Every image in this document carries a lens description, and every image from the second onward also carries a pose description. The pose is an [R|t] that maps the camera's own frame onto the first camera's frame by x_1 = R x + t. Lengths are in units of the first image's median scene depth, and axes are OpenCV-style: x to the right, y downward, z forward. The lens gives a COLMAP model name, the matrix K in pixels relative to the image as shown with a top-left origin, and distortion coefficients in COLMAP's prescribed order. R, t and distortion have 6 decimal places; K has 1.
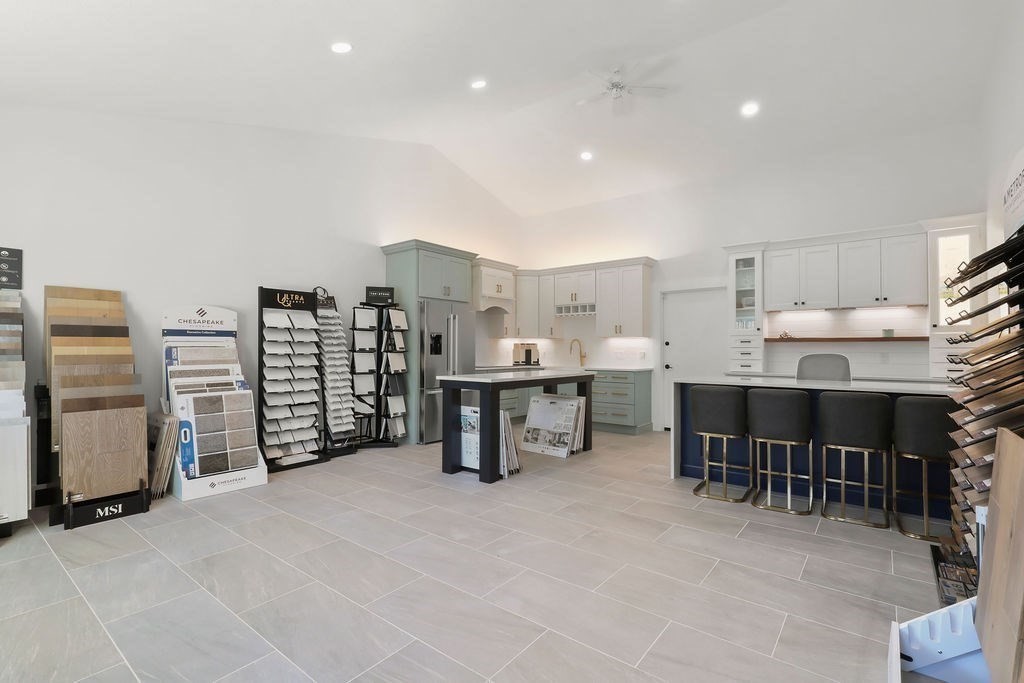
lens RADIAL K [[462.4, 0, 514.3], [0, 462.4, 342.6], [0, 0, 1]] dist [0.003059, -0.000594]
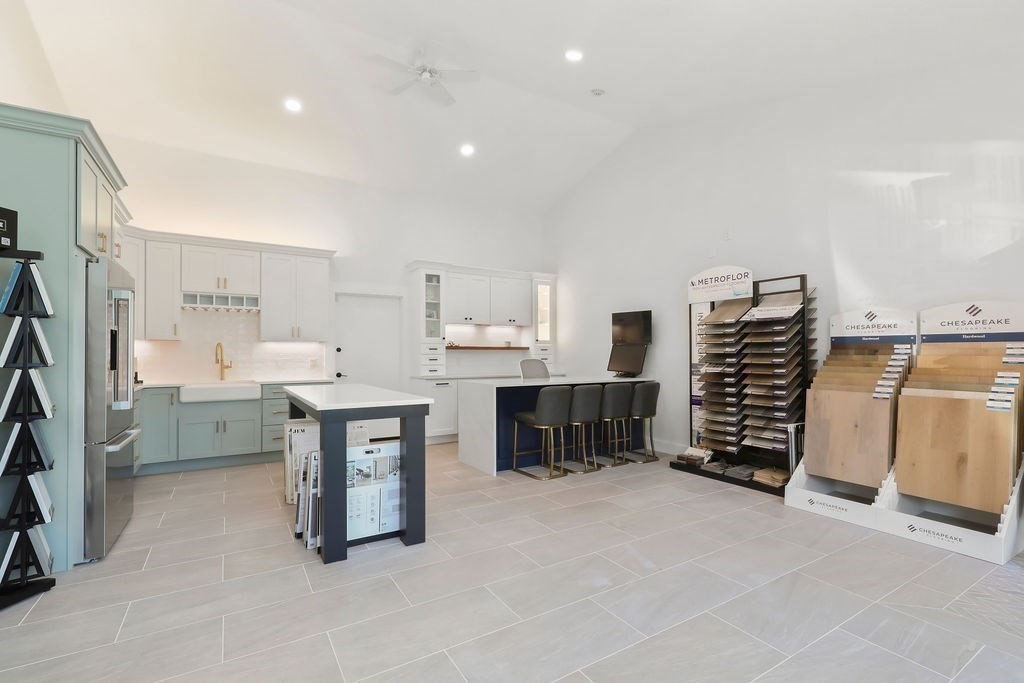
lens RADIAL K [[462.4, 0, 511.9], [0, 462.4, 347.7], [0, 0, 1]] dist [0.003059, -0.000594]
pose [[0.353180, 0.011245, 0.935488, -0.510808], [-0.010727, 0.999911, -0.007970, 0.001529], [-0.935494, -0.007220, 0.353269, 0.454815]]
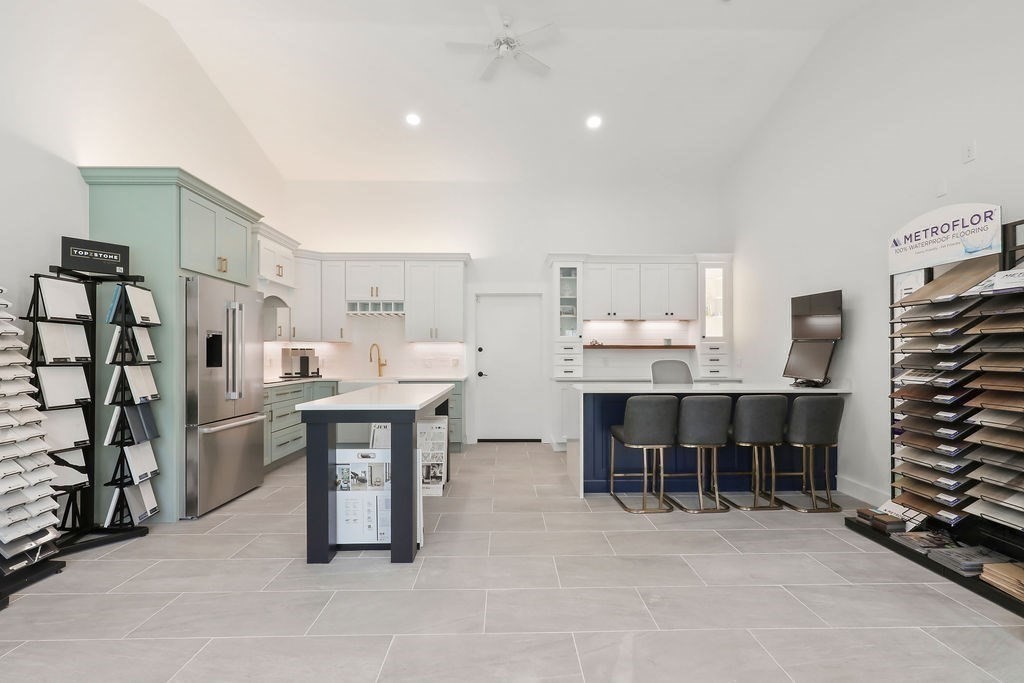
lens RADIAL K [[462.4, 0, 513.4], [0, 462.4, 352.3], [0, 0, 1]] dist [0.003059, -0.000594]
pose [[0.774537, -0.000276, 0.632528, -0.265212], [-0.006479, 0.999944, 0.008371, -0.001106], [-0.632495, -0.010582, 0.774492, 0.296475]]
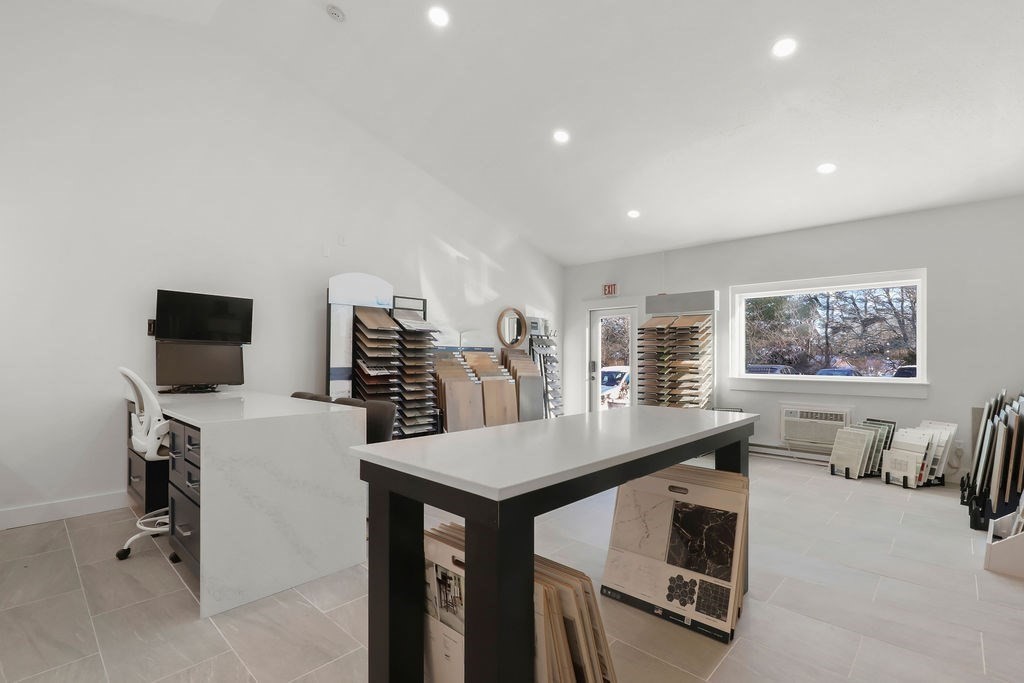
lens RADIAL K [[462.4, 0, 515.4], [0, 462.4, 358.9], [0, 0, 1]] dist [0.003059, -0.000594]
pose [[-0.988869, -0.000816, 0.148787, 0.004761], [-0.002194, 0.999956, -0.009098, 0.012165], [-0.148773, -0.009323, -0.988827, 1.245522]]
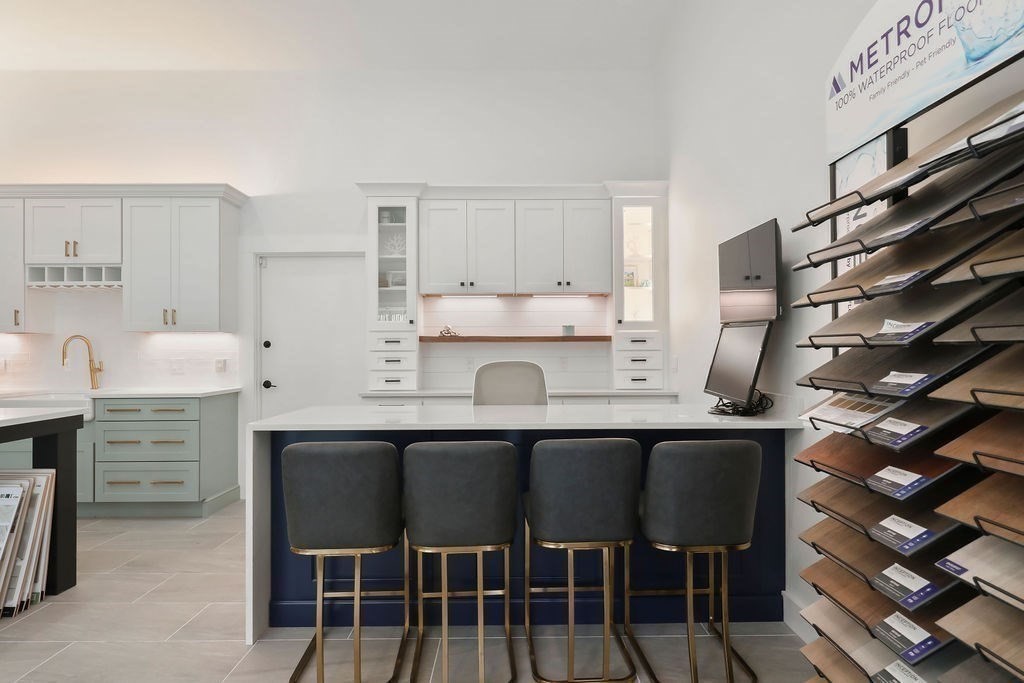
lens RADIAL K [[587.6, 0, 510.1], [0, 587.6, 345.1], [0, 0, 1]] dist [-0.002037, 0.000210]
pose [[0.783437, 0.001275, 0.621469, 0.144884], [-0.003109, 0.999993, 0.001867, 0.000608], [-0.621463, -0.003395, 0.783436, 0.308607]]
